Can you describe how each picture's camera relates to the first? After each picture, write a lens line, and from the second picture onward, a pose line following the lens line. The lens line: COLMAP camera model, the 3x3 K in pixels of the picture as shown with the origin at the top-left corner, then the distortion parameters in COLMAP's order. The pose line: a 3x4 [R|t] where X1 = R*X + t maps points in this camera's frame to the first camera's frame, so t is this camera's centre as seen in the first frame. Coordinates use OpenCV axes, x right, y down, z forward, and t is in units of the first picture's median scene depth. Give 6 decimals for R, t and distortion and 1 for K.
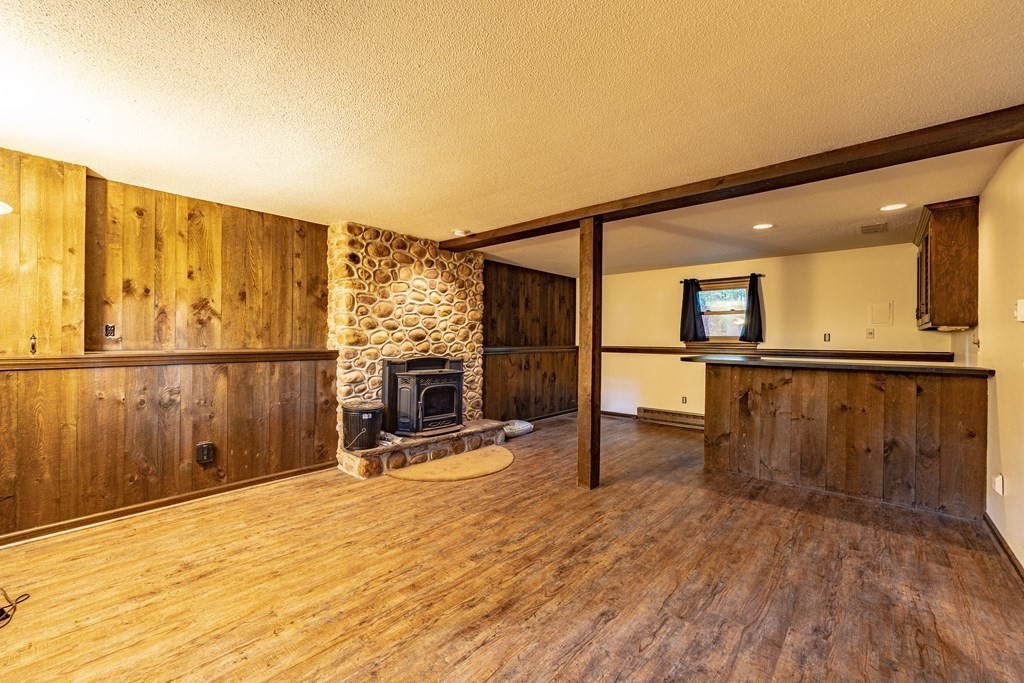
lens RADIAL K [[422.1, 0, 517.4], [0, 422.1, 340.2], [0, 0, 1]] dist [0.000156, -0.000414]
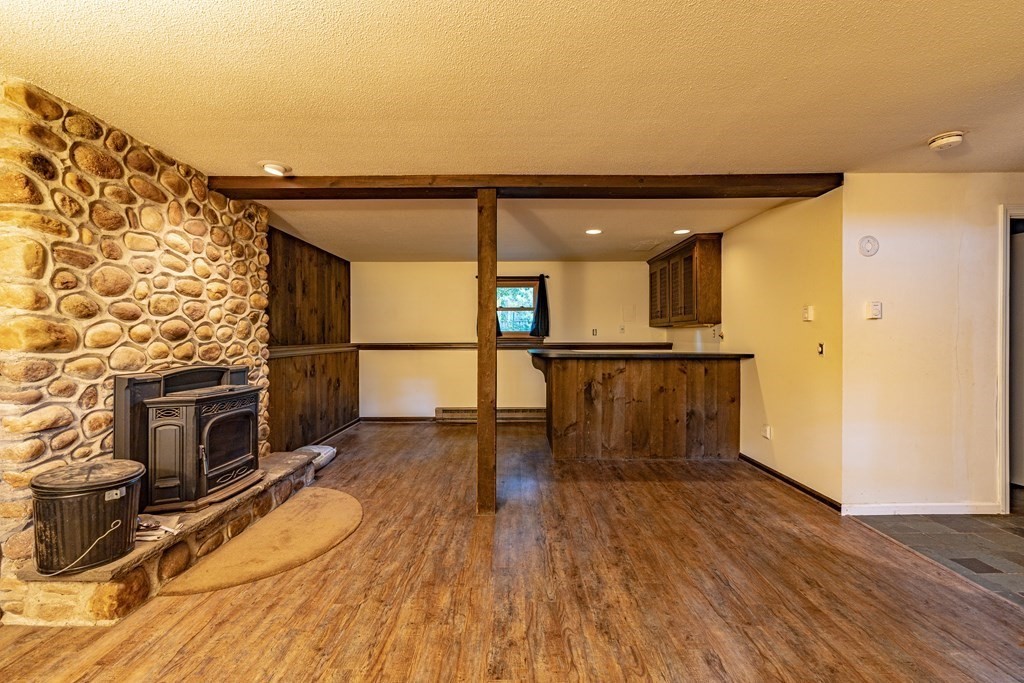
lens RADIAL K [[422.1, 0, 517.4], [0, 422.1, 340.2], [0, 0, 1]] dist [0.000156, -0.000414]
pose [[0.754445, -0.014932, 0.656193, -0.302365], [0.008391, 0.999879, 0.013106, -0.002106], [-0.656310, -0.004382, 0.754479, 0.300501]]
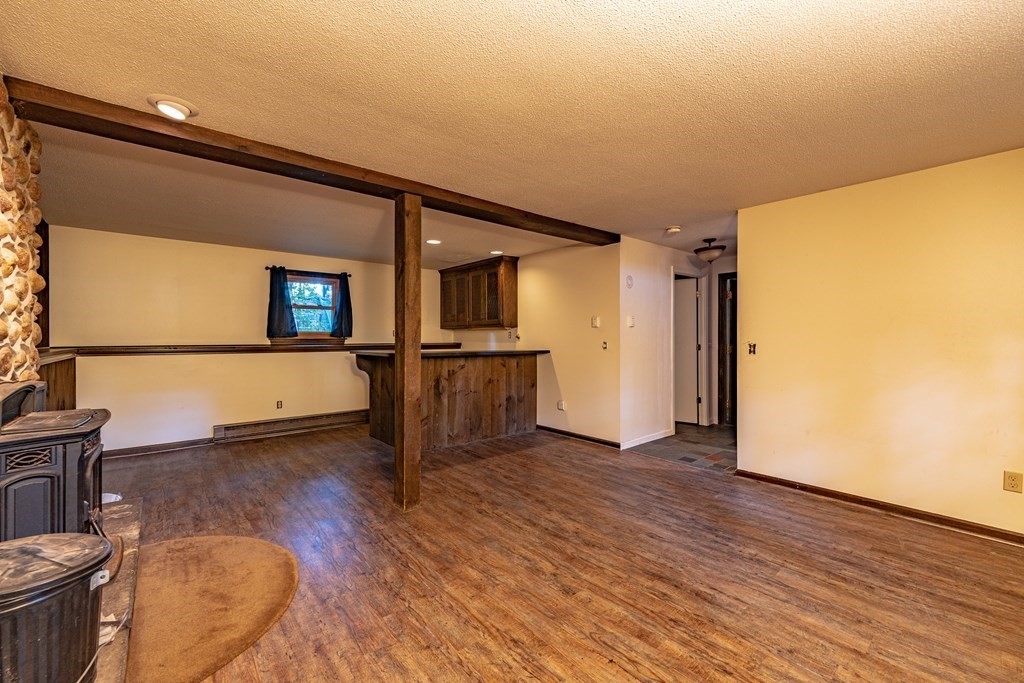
lens RADIAL K [[416.4, 0, 510.8], [0, 416.4, 339.8], [0, 0, 1]] dist [-0.000180, -0.000501]
pose [[0.158314, -0.014444, 0.987283, -0.578138], [0.002449, 0.999896, 0.014236, -0.004870], [-0.987386, 0.000165, 0.158333, 0.599809]]
